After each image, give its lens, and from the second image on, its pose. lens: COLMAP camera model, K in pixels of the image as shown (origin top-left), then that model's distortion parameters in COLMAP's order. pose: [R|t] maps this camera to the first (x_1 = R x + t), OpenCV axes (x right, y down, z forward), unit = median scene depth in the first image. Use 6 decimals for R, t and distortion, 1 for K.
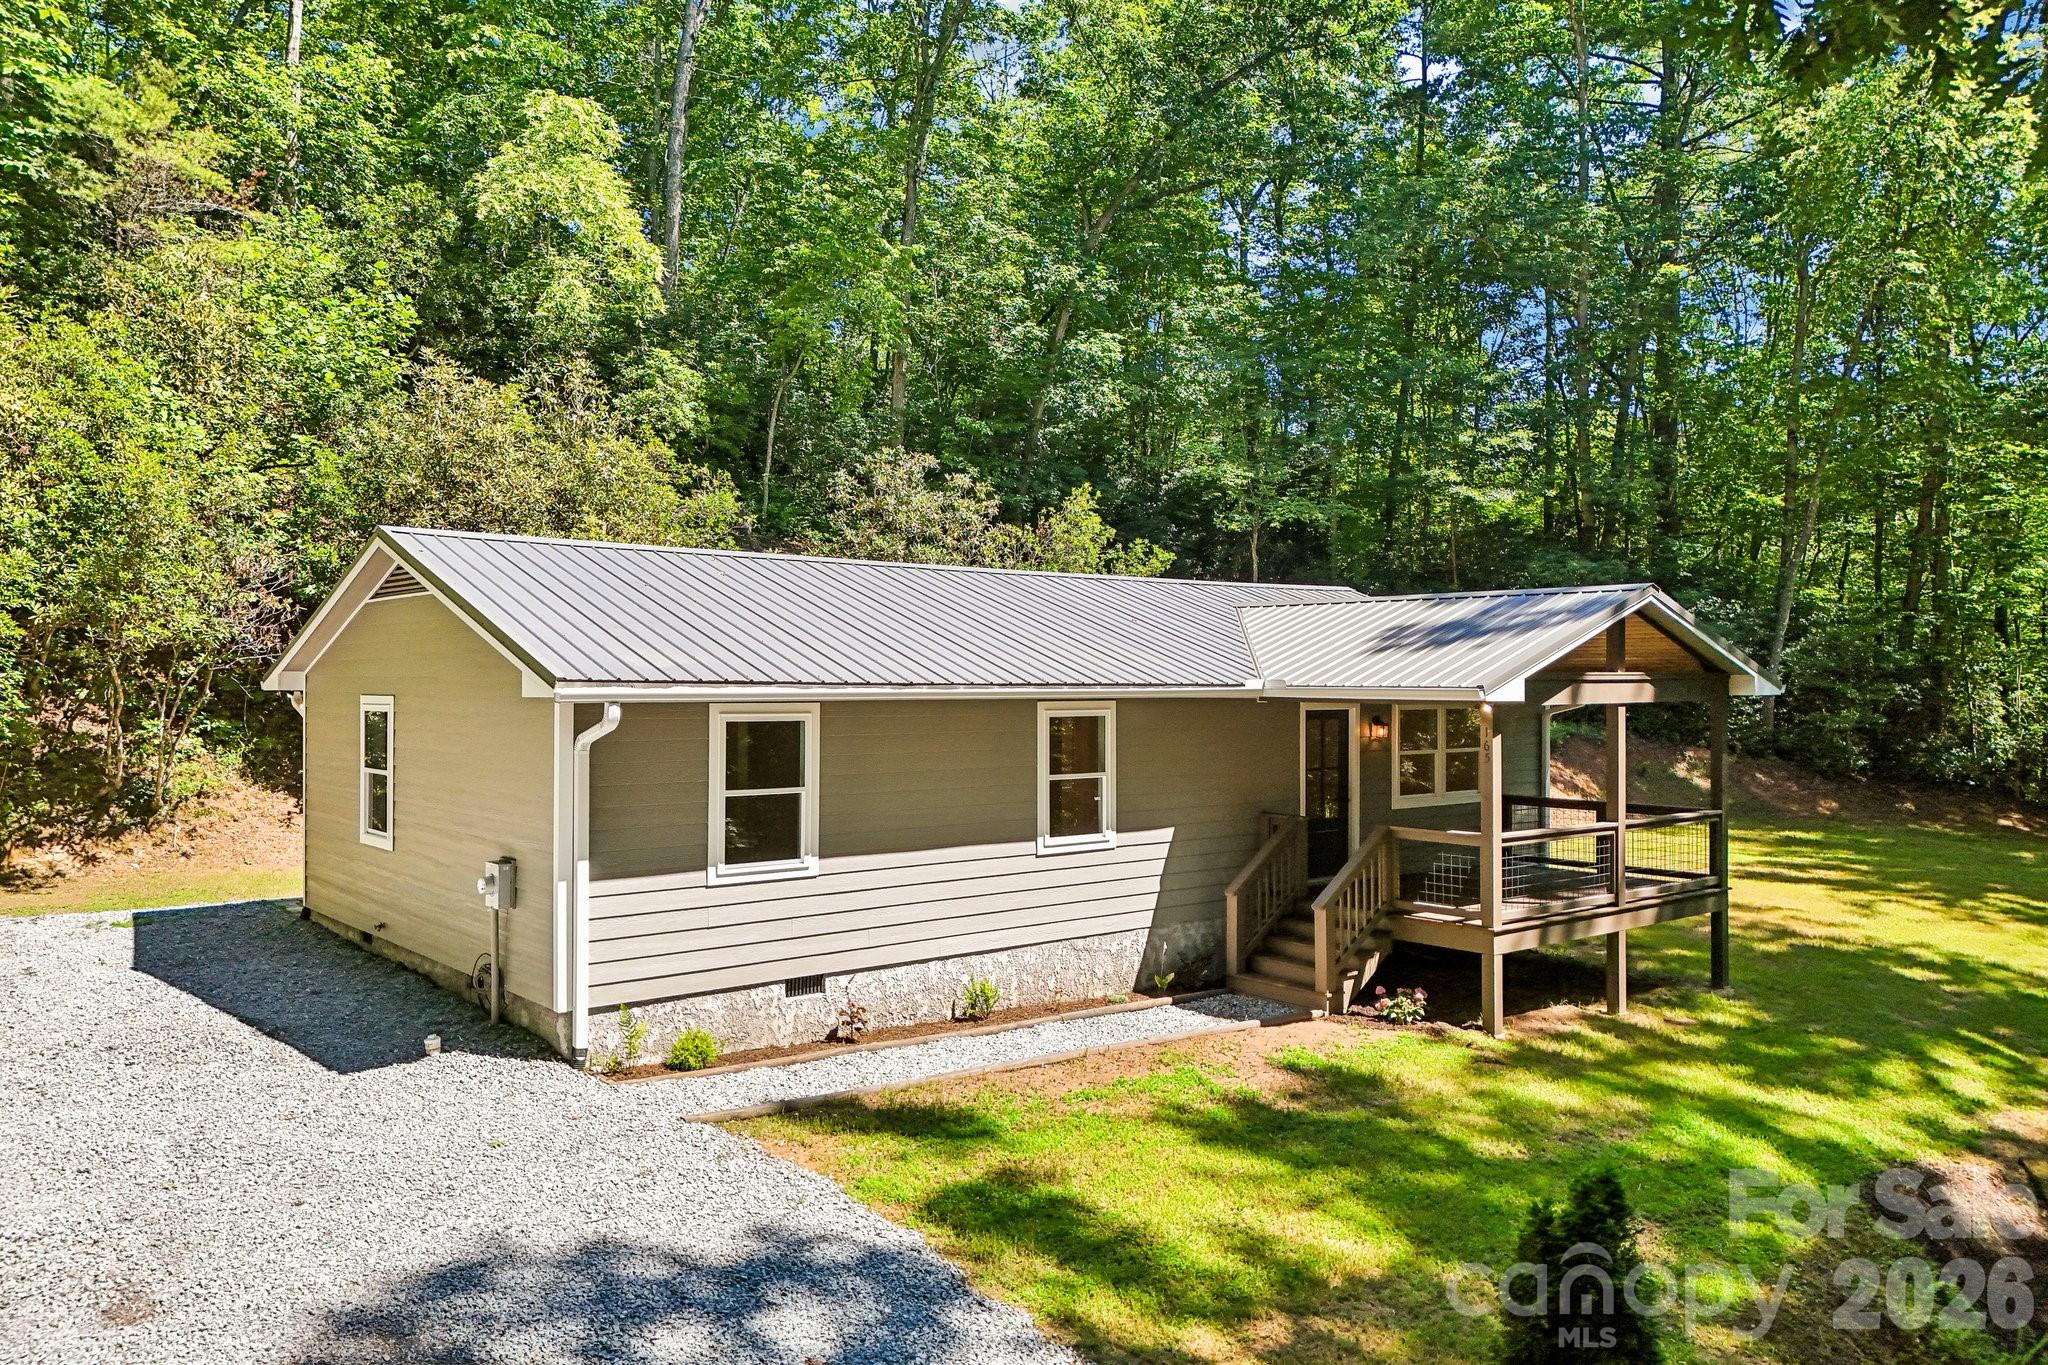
lens RADIAL K [[1494.3, 0, 1024.0], [0, 1494.3, 682.5], [0, 0, 1]] dist [0.092292, -0.110534]
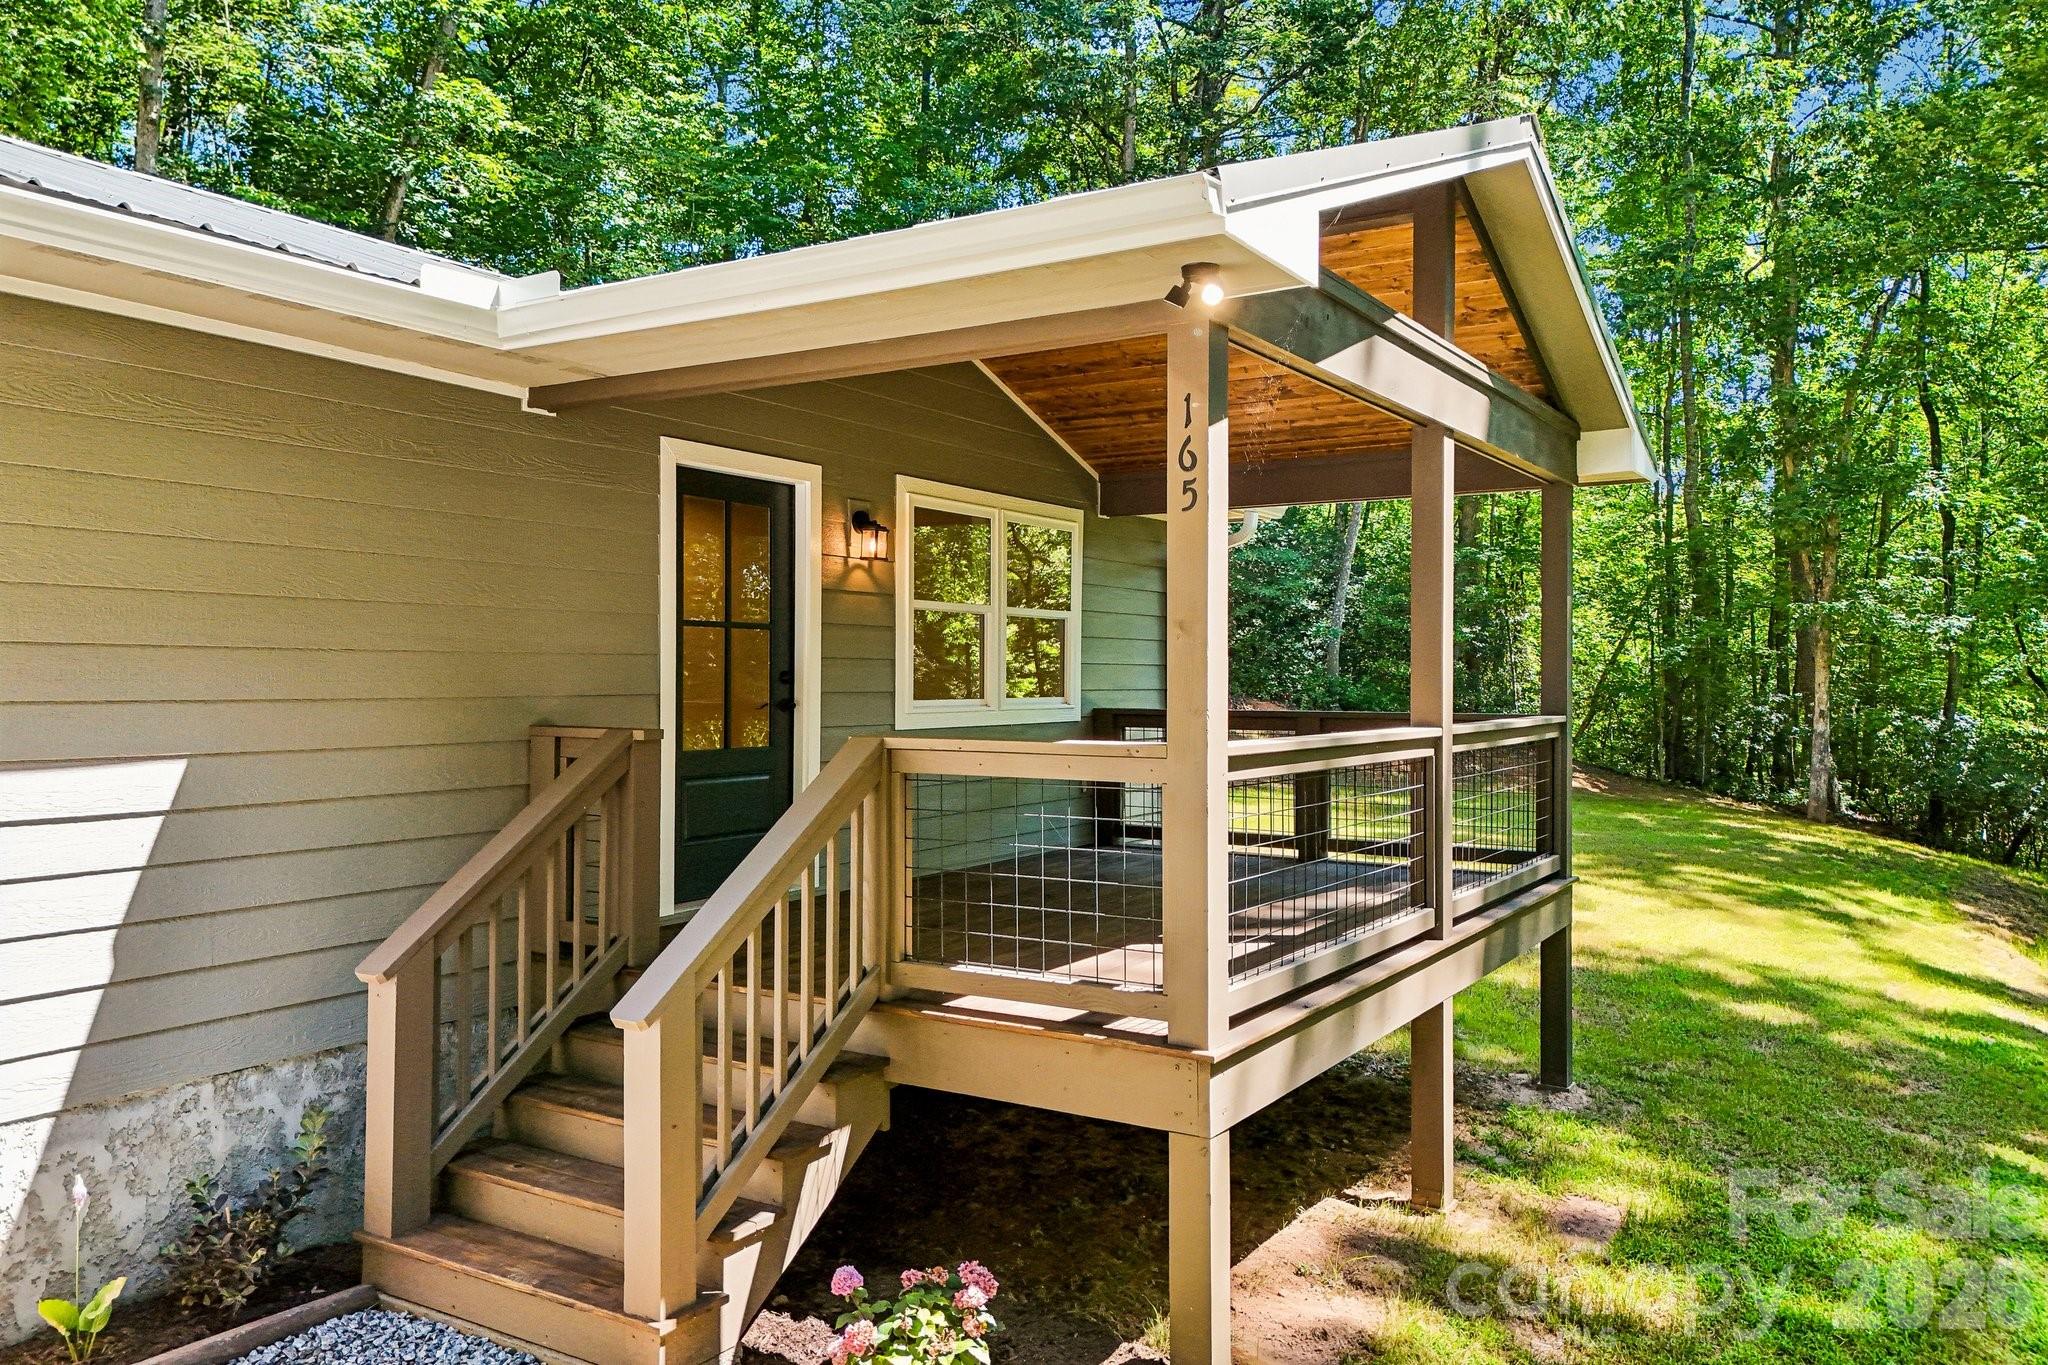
lens RADIAL K [[1504.8, 0, 1021.9], [0, 1504.8, 677.3], [0, 0, 1]] dist [0.076741, -0.082085]
pose [[0.949328, 0.001531, 0.314284, 0.178342], [-0.000622, 0.999995, -0.002990, 0.088075], [-0.314287, 0.002643, 0.949324, 0.718254]]
